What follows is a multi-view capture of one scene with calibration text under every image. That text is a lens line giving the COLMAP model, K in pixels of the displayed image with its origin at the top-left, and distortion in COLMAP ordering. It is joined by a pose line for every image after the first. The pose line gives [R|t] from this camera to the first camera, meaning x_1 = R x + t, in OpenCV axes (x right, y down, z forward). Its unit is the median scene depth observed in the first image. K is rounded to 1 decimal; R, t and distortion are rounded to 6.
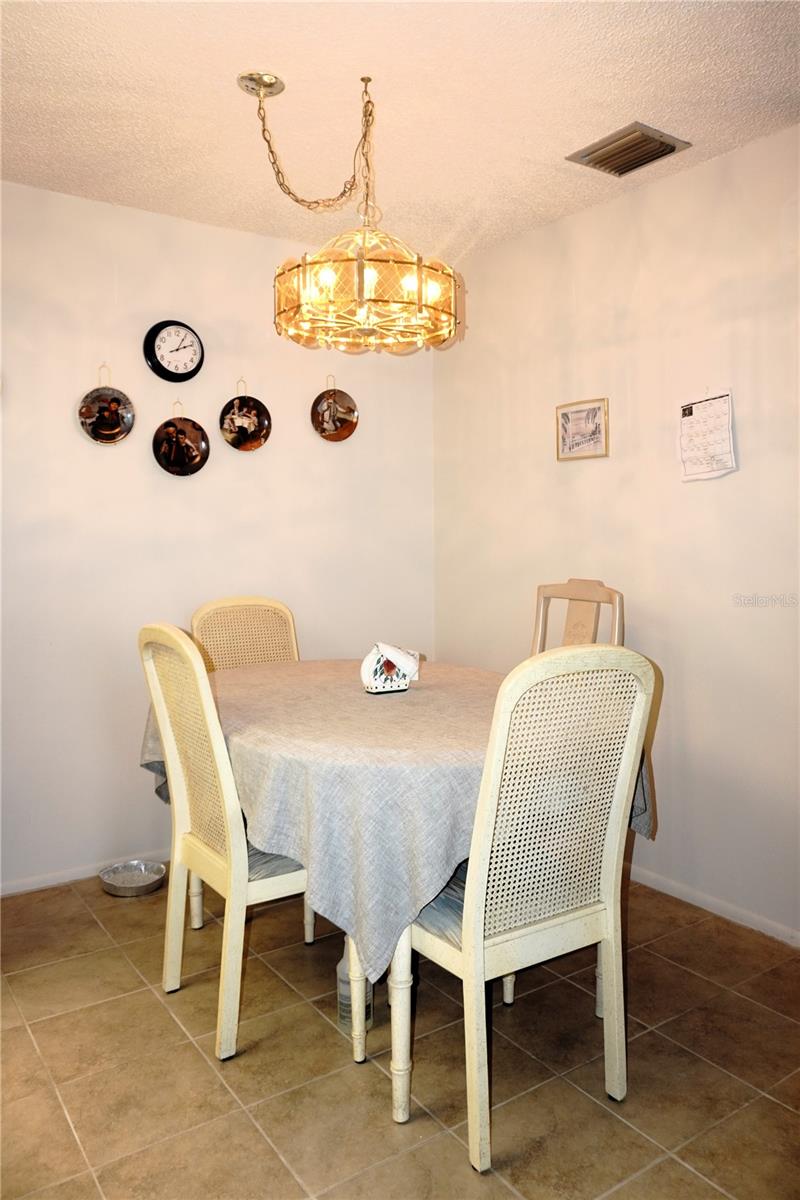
lens RADIAL K [[870.6, 0, 397.5], [0, 870.6, 562.2], [0, 0, 1]] dist [-0.013910, 0.003079]
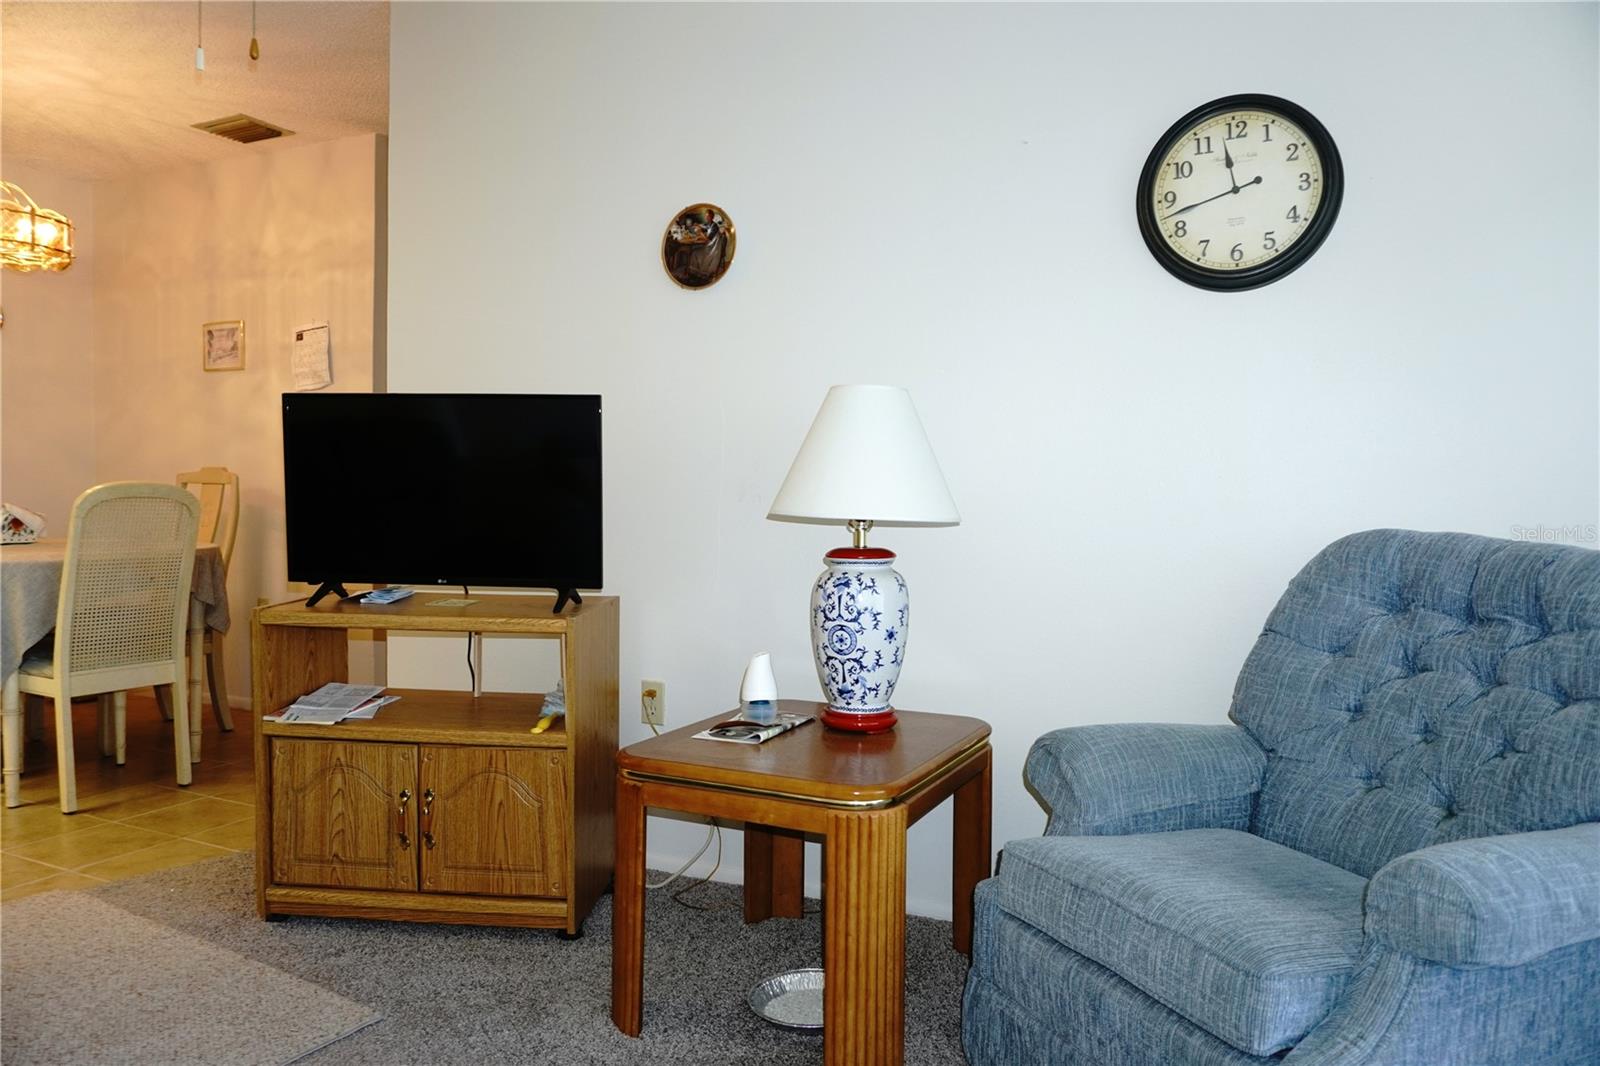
lens RADIAL K [[1160.8, 0, 800.0], [0, 1160.8, 533.0], [0, 0, 1]] dist [-0.013910, 0.003079]
pose [[0.871981, -0.009246, 0.489453, 0.141563], [0.007578, 0.999957, 0.005388, 0.117162], [-0.489482, -0.000989, 0.872013, -0.884971]]
